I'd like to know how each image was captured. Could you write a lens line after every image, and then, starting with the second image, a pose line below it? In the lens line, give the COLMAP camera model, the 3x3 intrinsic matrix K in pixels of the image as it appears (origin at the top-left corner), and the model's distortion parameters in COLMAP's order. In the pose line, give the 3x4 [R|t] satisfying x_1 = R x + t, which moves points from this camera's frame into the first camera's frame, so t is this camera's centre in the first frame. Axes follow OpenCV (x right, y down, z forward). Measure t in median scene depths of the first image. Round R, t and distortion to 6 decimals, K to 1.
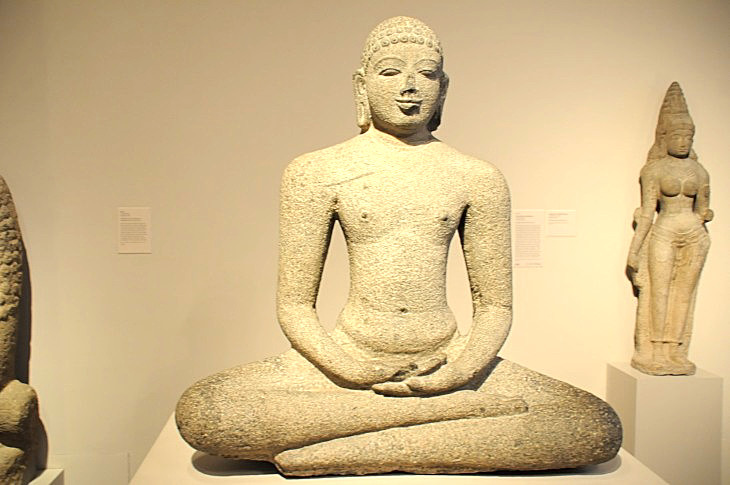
lens RADIAL K [[701.1, 0, 365.4], [0, 701.1, 241.8], [0, 0, 1]] dist [-0.019506, 0.000000]
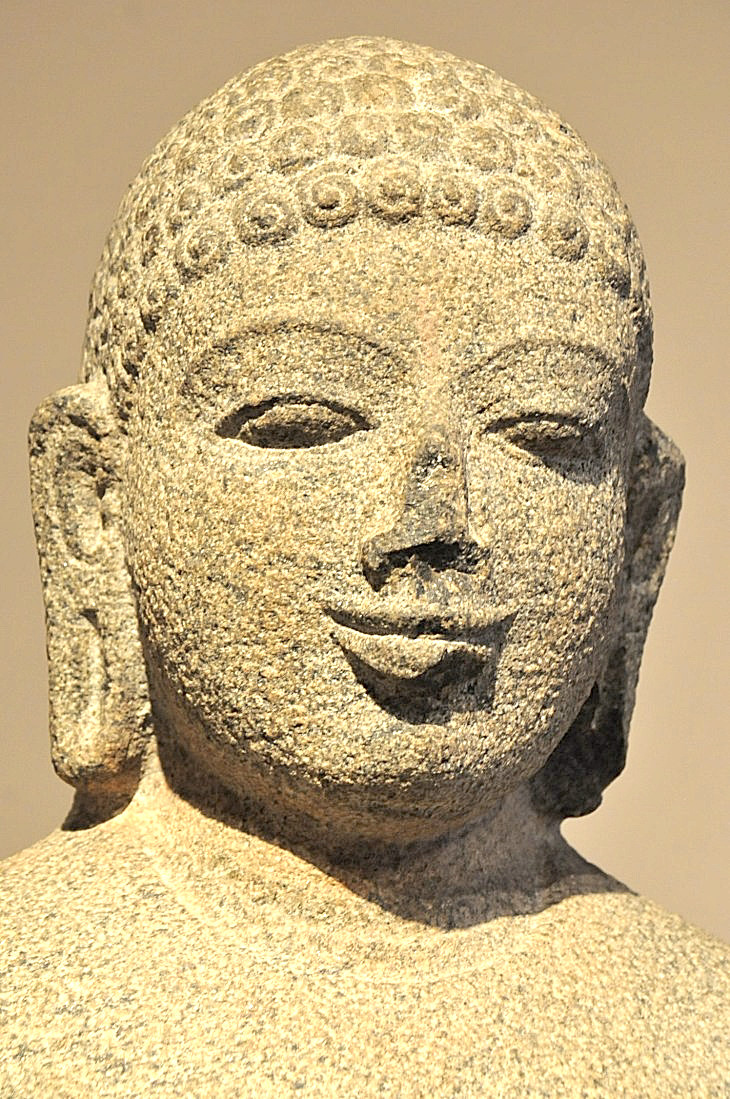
lens RADIAL K [[3863.8, 0, 363.5], [0, 3863.8, 550.7], [0, 0, 1]] dist [1.553460, 0.000000]
pose [[0.996366, 0.030724, 0.079443, -0.013140], [-0.016654, 0.984948, -0.172045, -0.077026], [-0.083533, 0.170096, 0.981881, 0.213397]]
